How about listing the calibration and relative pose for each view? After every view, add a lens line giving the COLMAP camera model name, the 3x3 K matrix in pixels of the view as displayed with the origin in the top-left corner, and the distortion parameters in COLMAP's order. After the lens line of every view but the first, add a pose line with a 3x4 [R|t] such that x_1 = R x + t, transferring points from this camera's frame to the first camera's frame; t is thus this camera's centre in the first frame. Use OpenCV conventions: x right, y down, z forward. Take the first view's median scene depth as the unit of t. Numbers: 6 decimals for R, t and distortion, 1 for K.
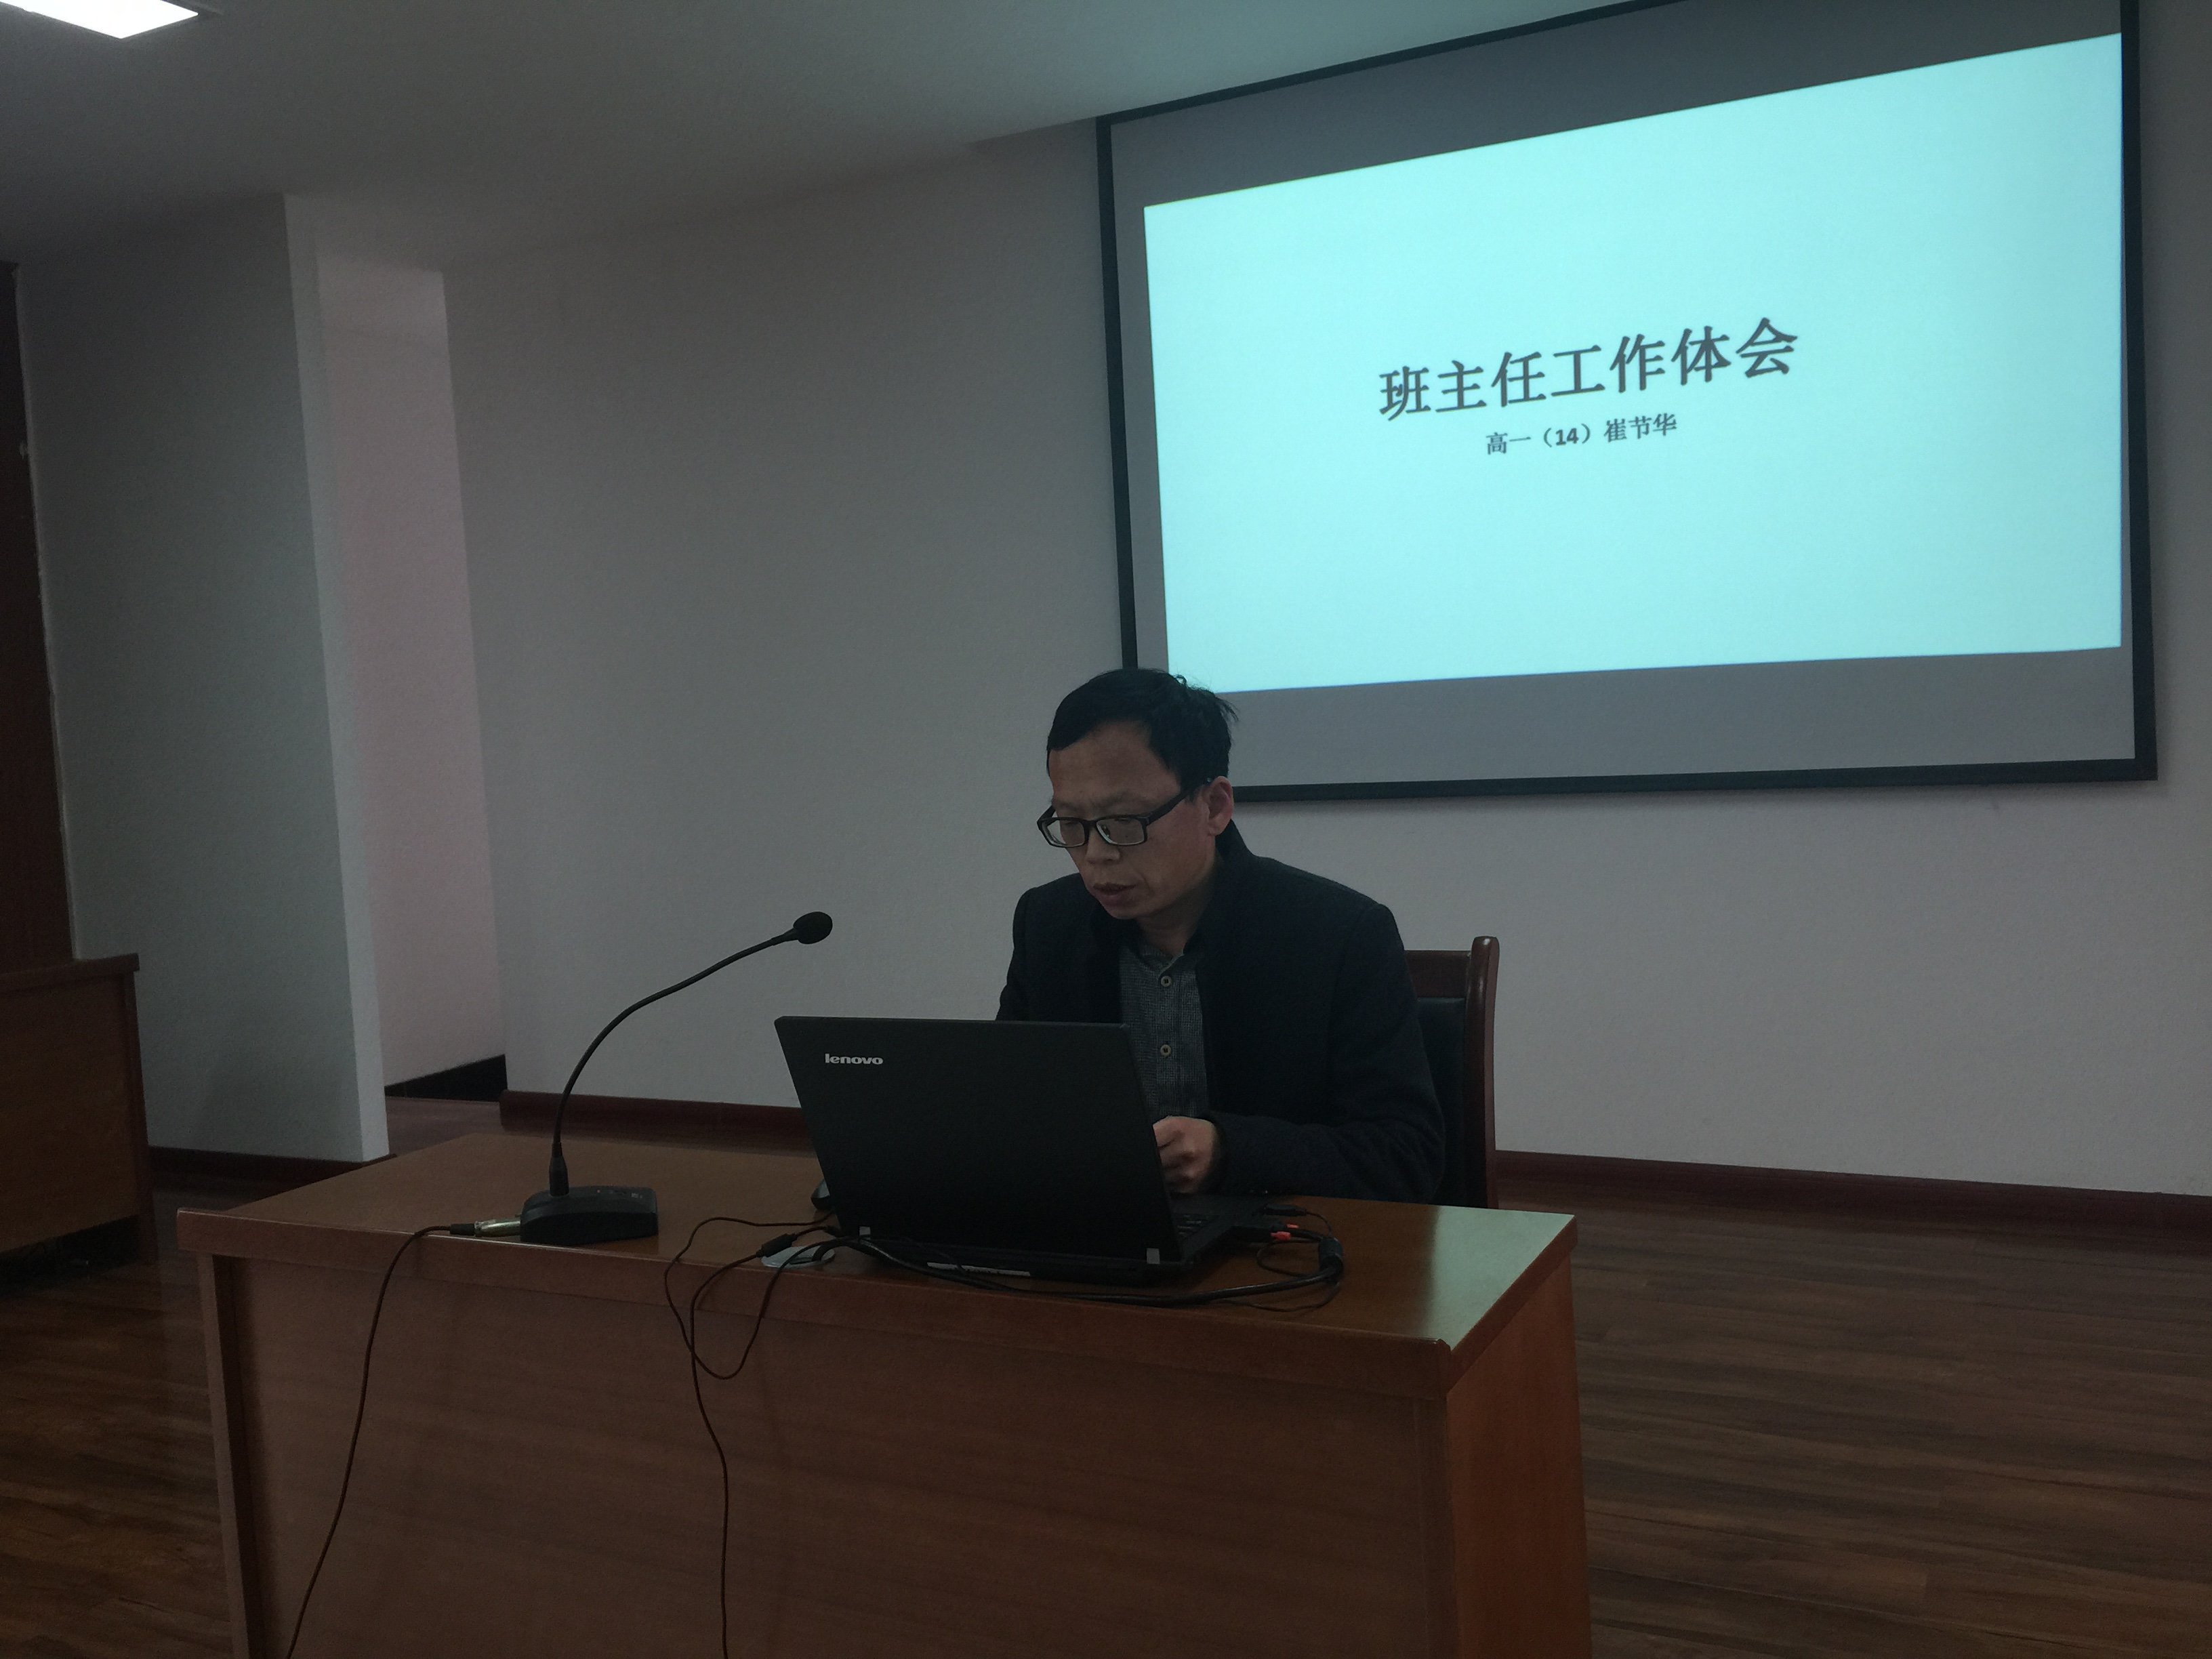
lens RADIAL K [[1929.0, 0, 1106.0], [0, 1929.0, 829.5], [0, 0, 1]] dist [0.090874, -0.131387]
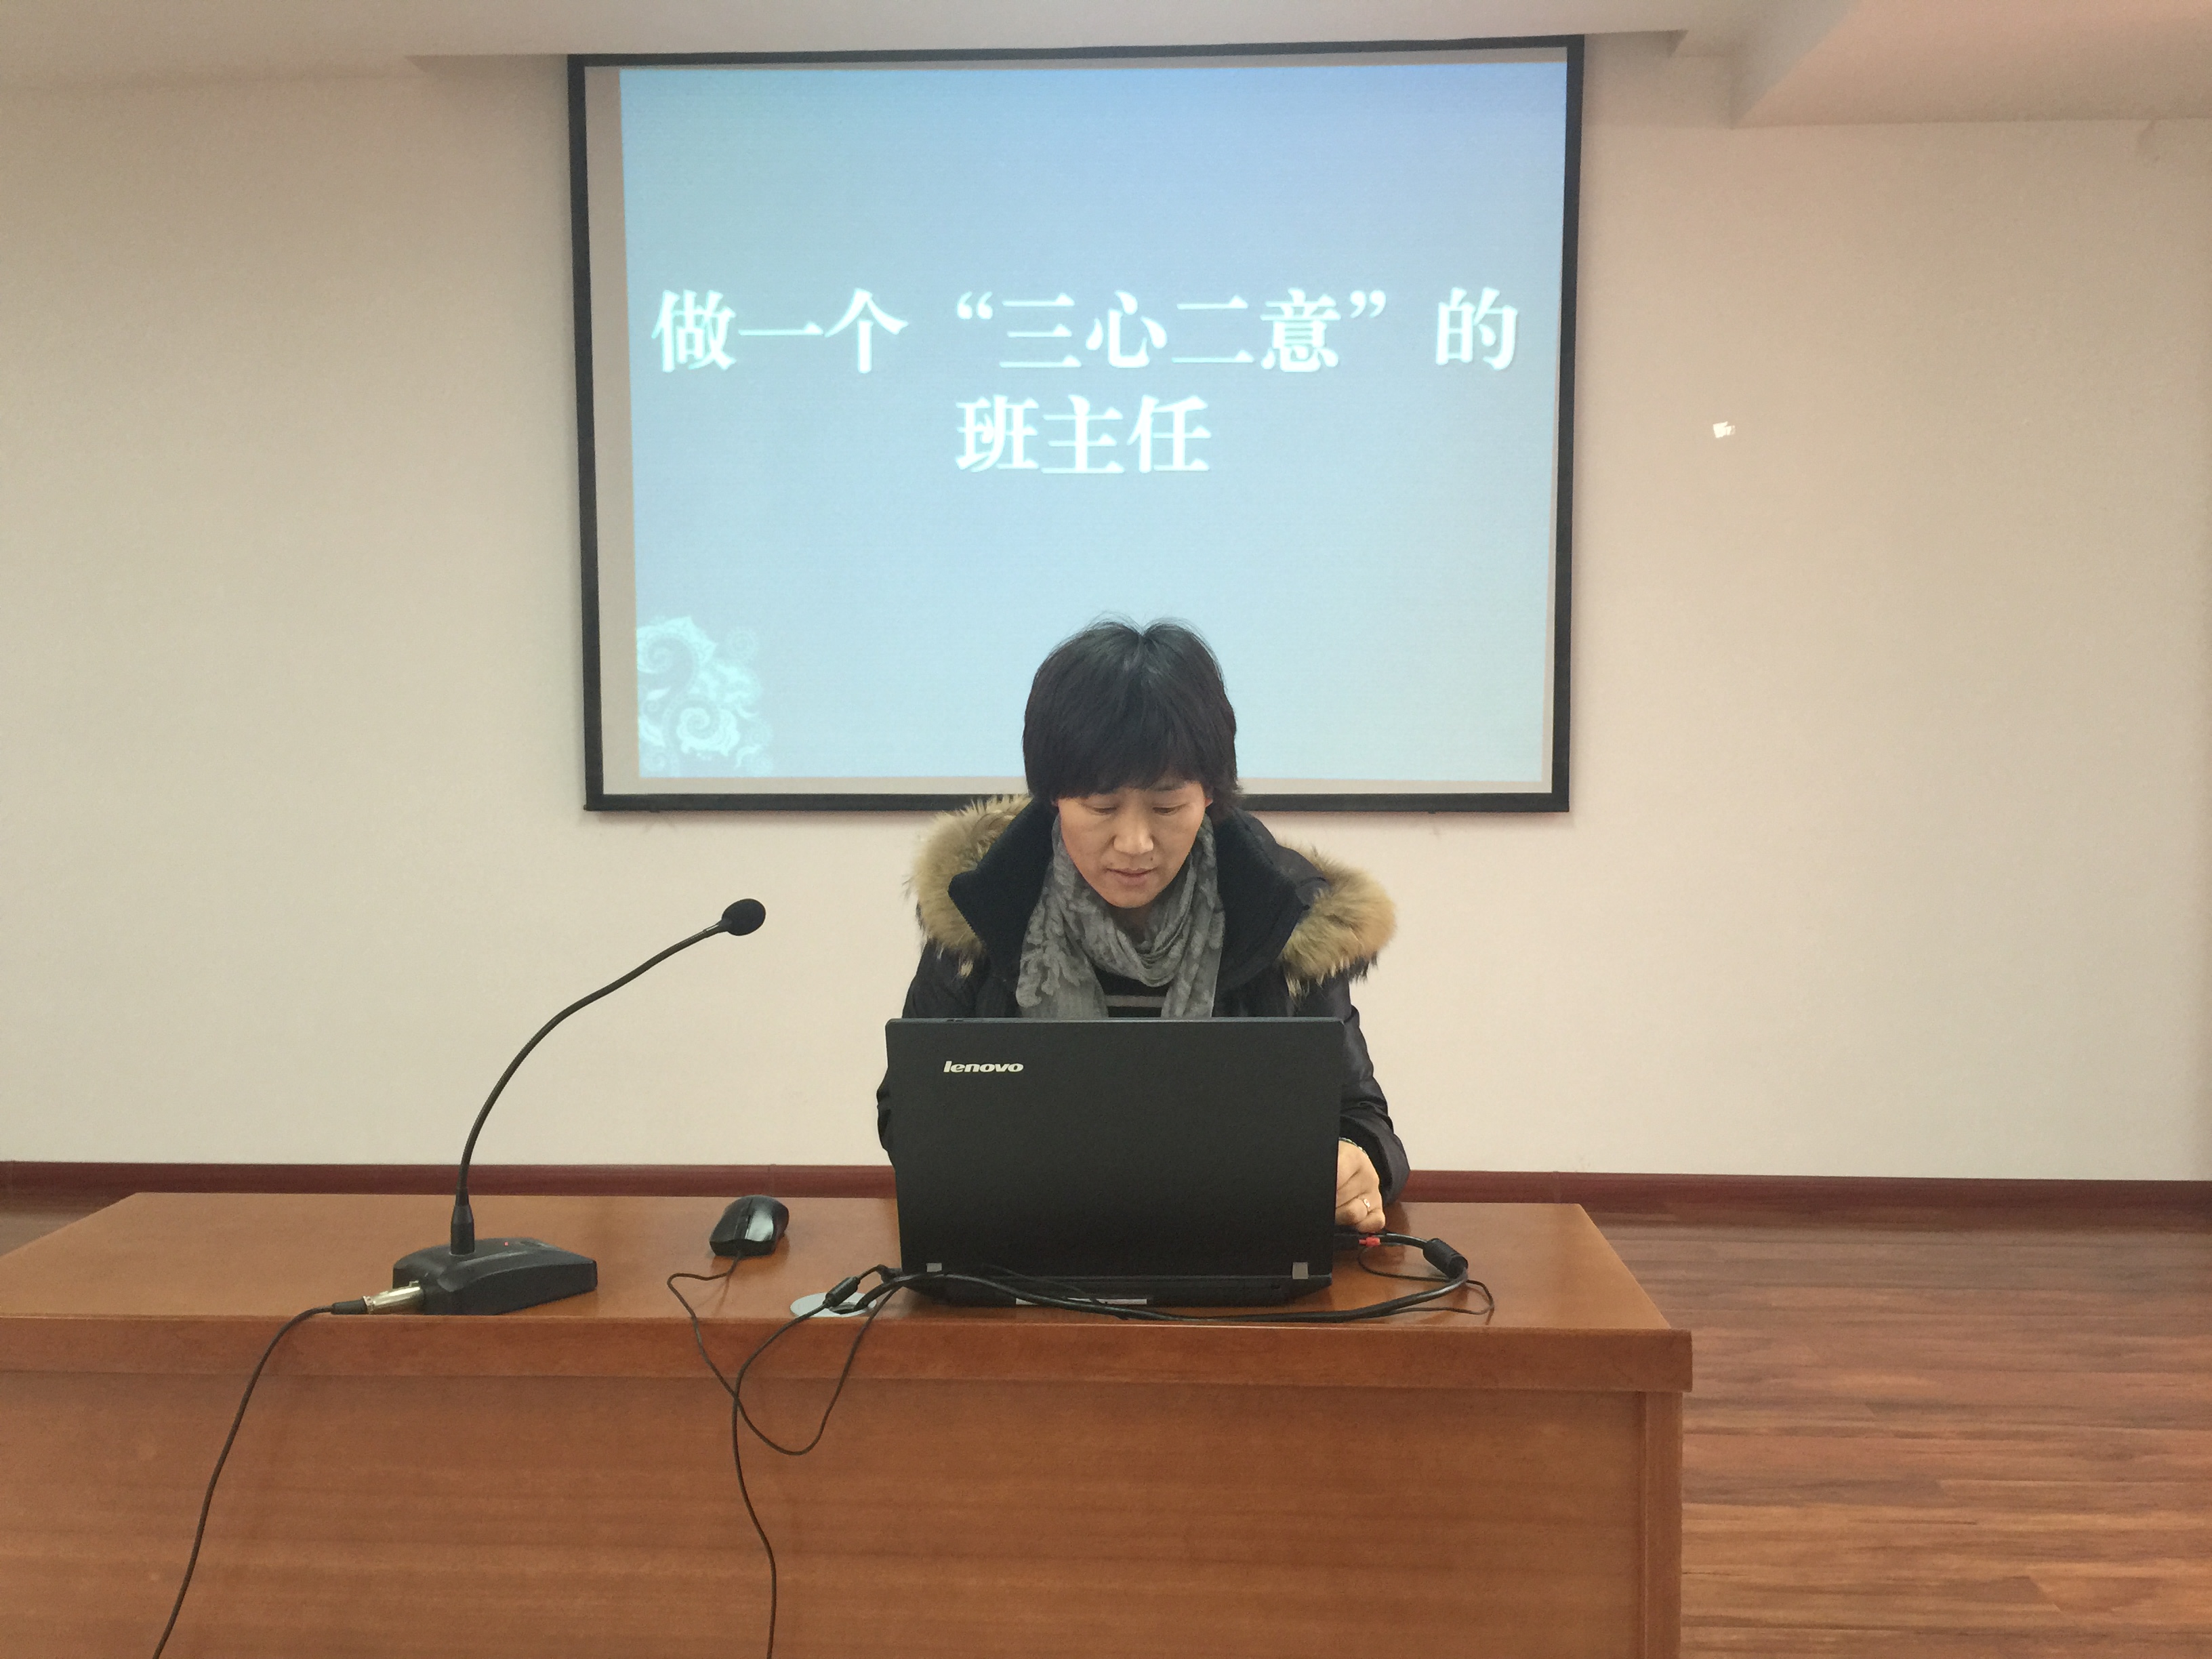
lens RADIAL K [[1921.2, 0, 1100.8], [0, 1921.2, 848.8], [0, 0, 1]] dist [0.093766, -0.134815]
pose [[0.910533, 0.019267, 0.412986, -0.281197], [-0.017007, 0.999814, -0.009149, 0.018542], [-0.413085, 0.001307, 0.910691, 0.127023]]
